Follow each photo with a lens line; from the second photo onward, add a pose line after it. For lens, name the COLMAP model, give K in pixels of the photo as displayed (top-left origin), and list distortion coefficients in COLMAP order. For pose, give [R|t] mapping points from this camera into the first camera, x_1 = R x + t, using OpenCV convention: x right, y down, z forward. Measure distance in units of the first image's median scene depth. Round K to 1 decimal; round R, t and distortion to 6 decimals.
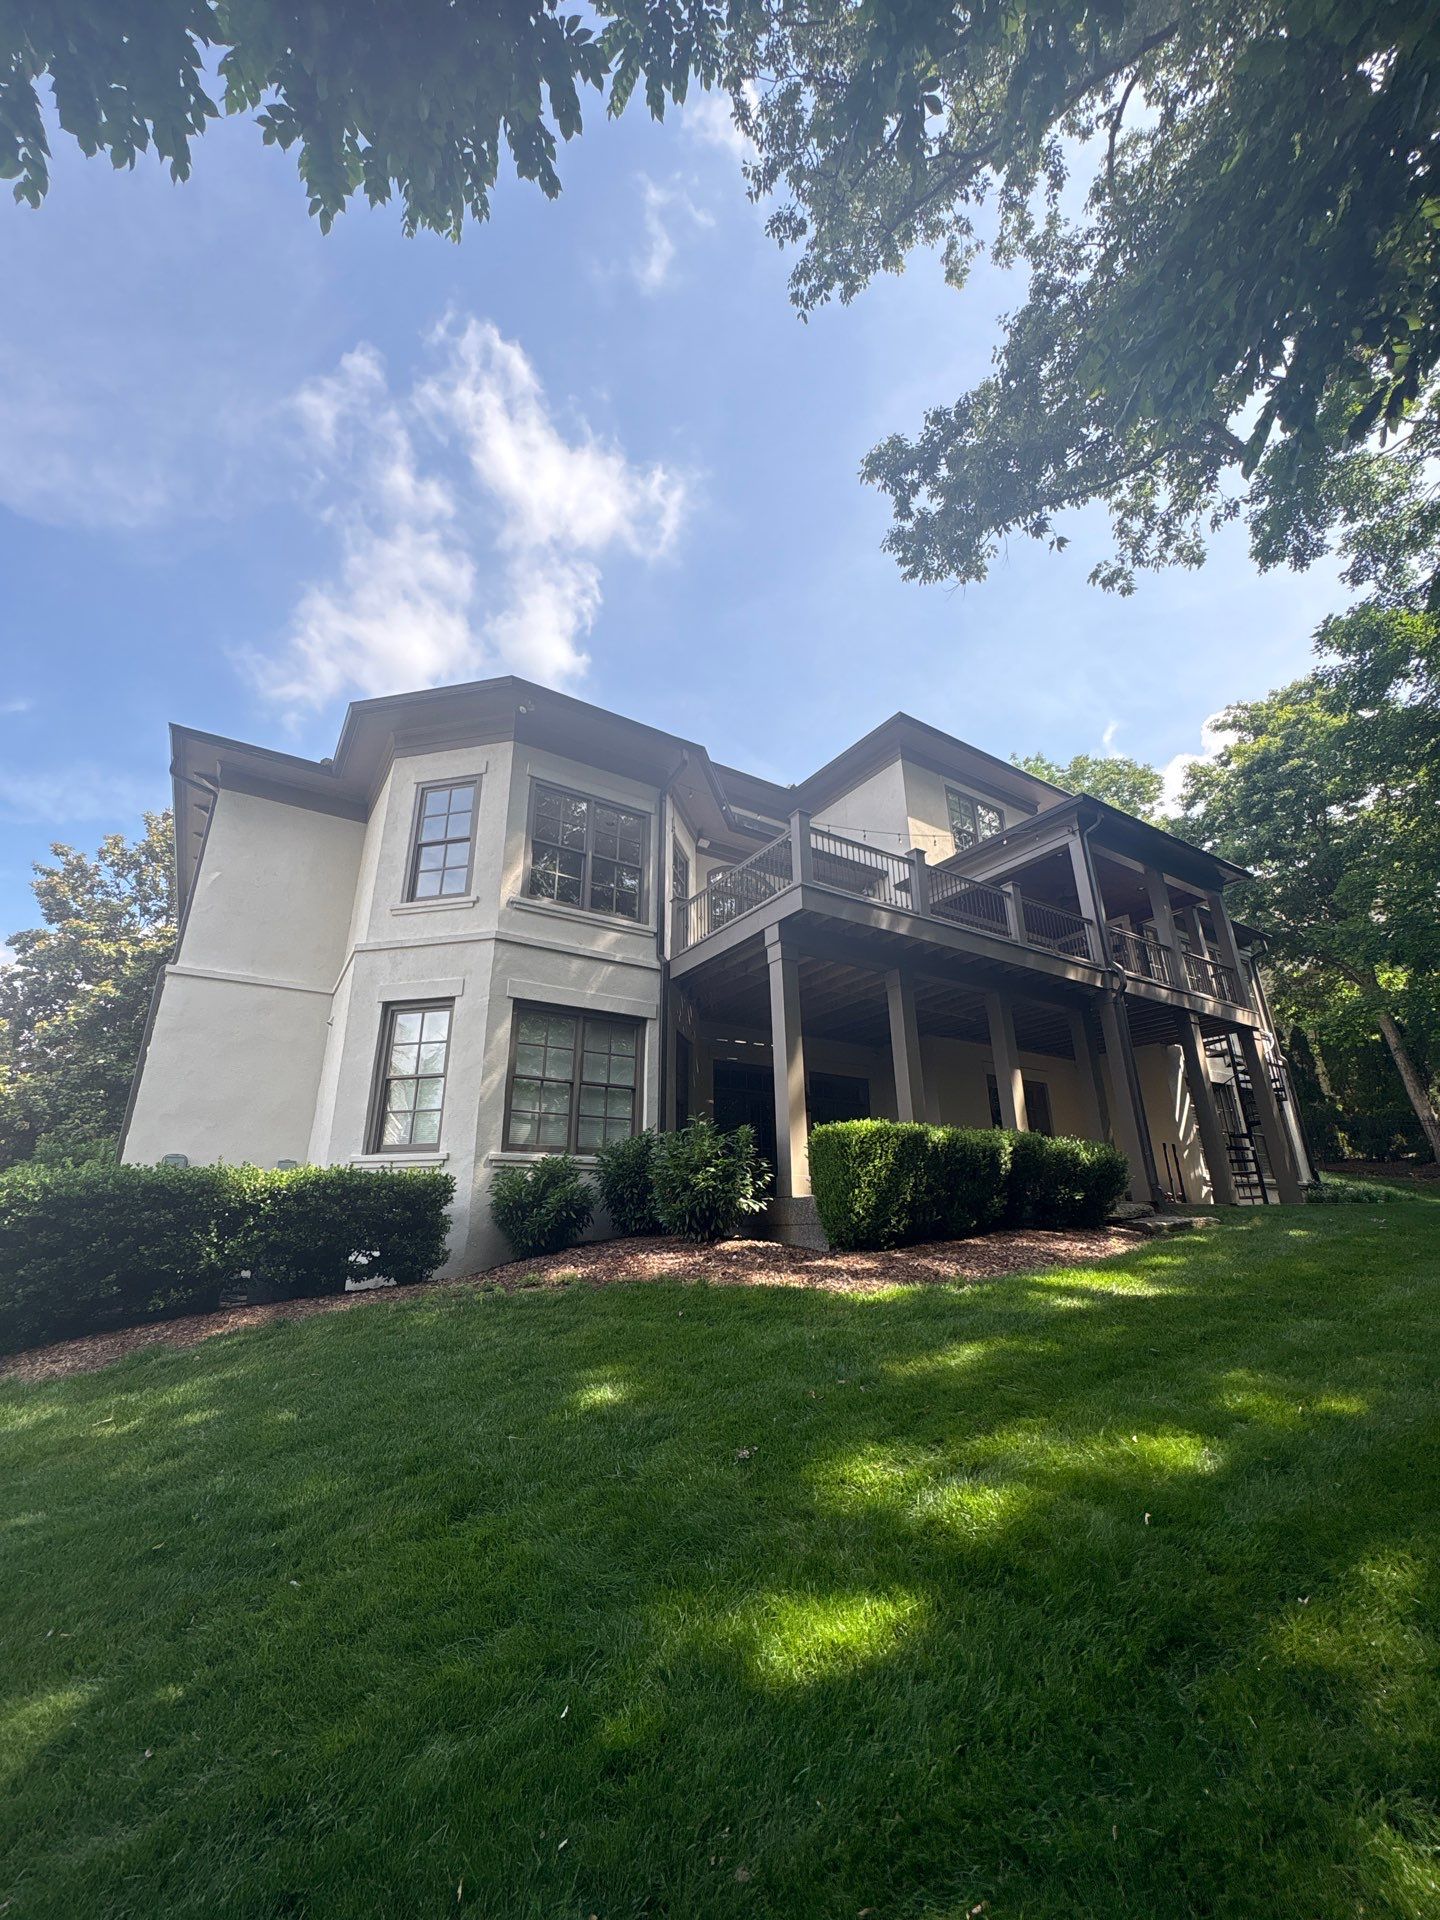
lens RADIAL K [[758.8, 0, 720.0], [0, 758.8, 960.0], [0, 0, 1]] dist [-0.043097, -0.000360]
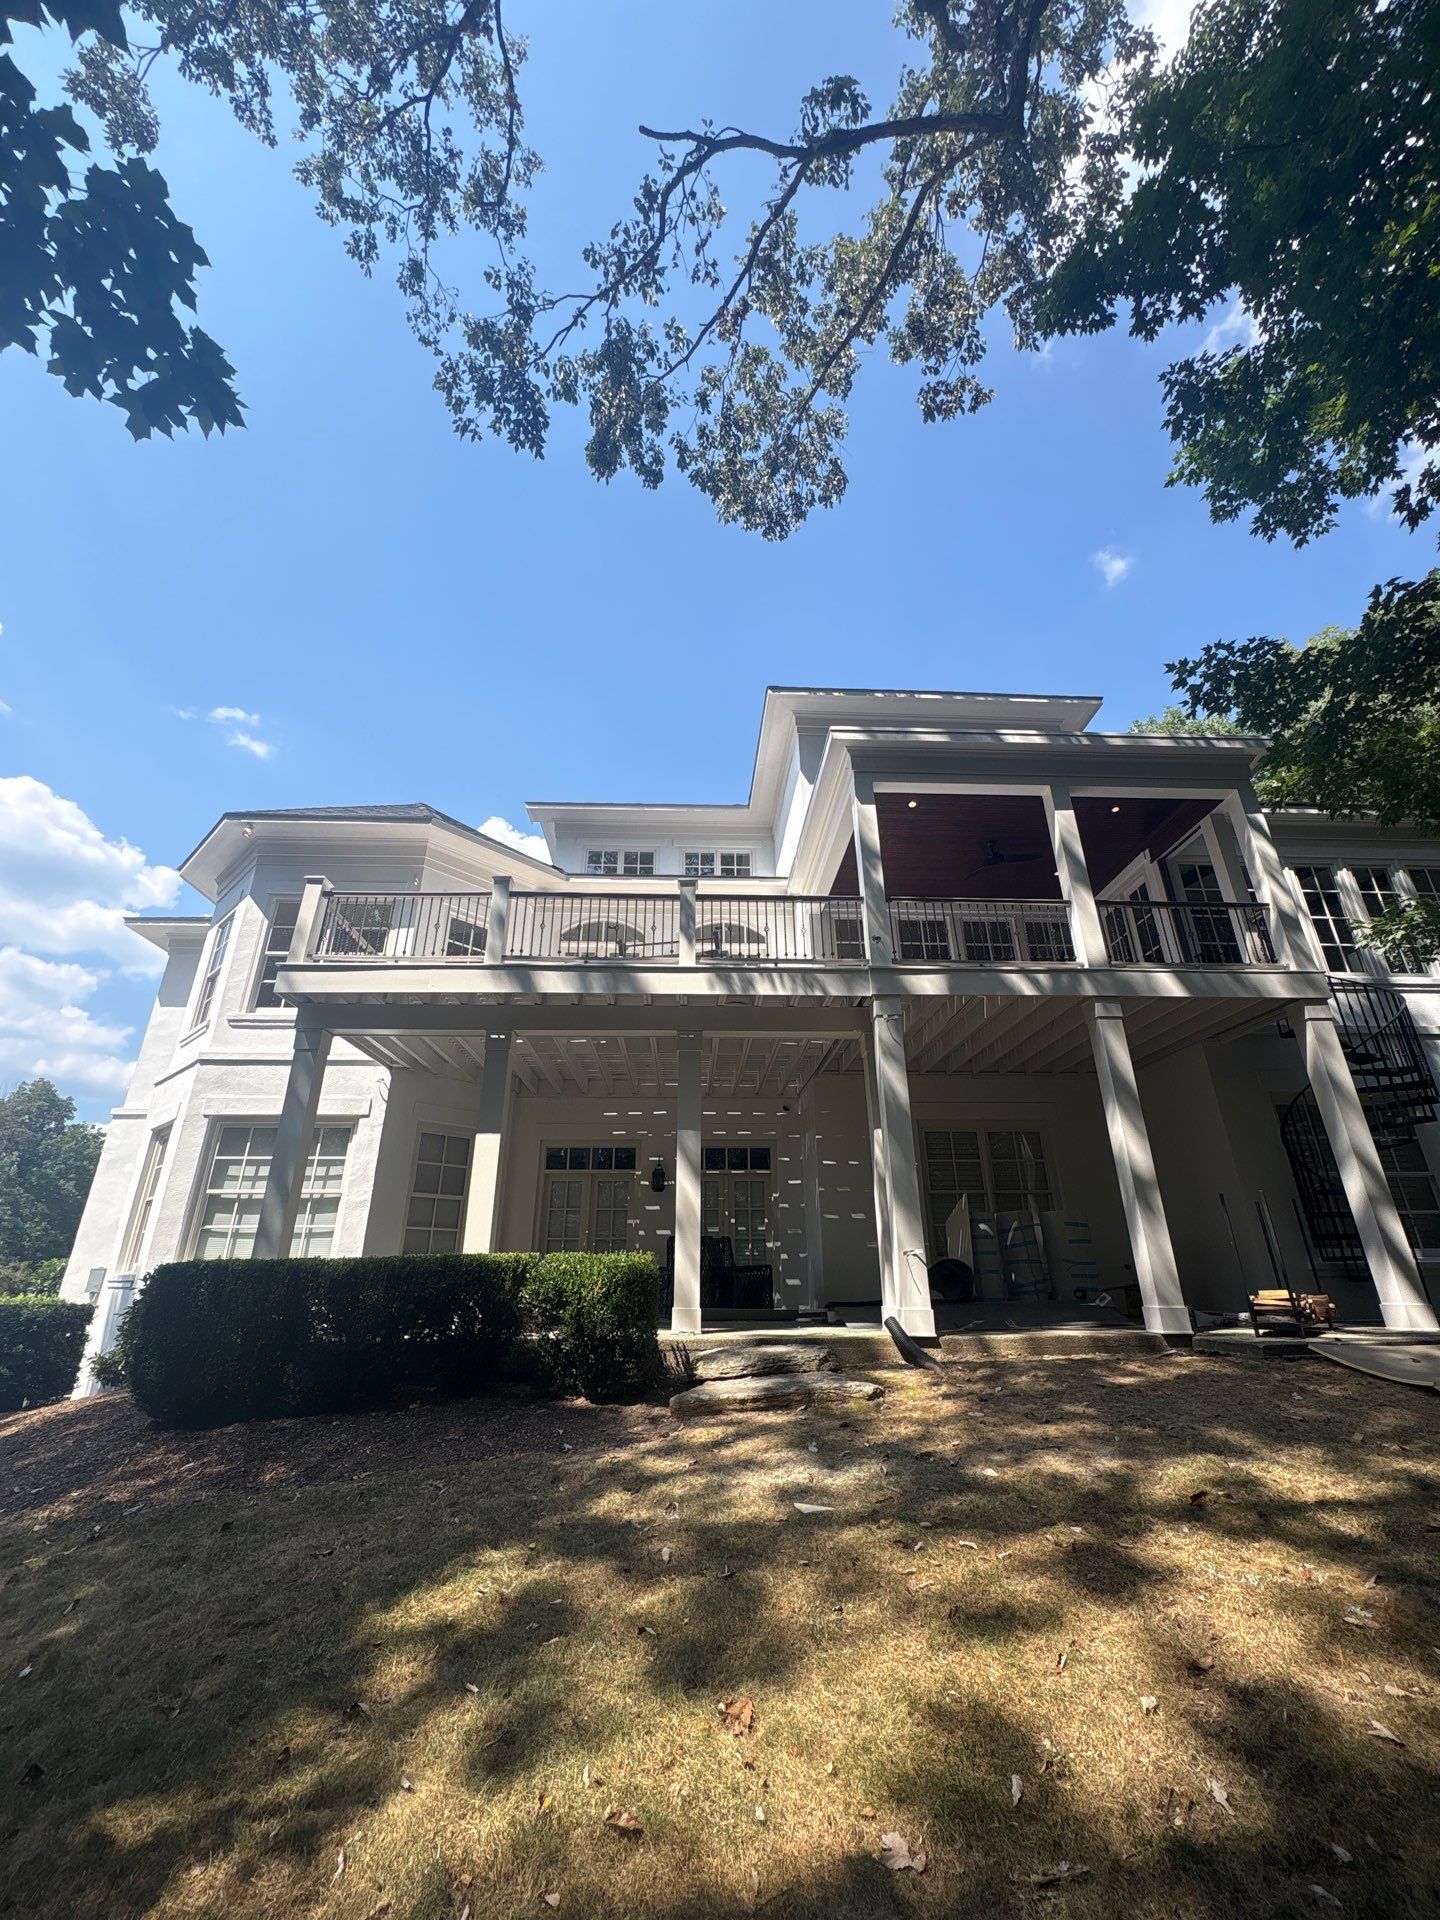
lens RADIAL K [[758.8, 0, 720.0], [0, 758.8, 960.0], [0, 0, 1]] dist [-0.043097, -0.000360]
pose [[0.864730, -0.200470, -0.460493, 0.833596], [0.165467, 0.979410, -0.115655, 0.074366], [0.474197, 0.023814, 0.880097, 0.430340]]
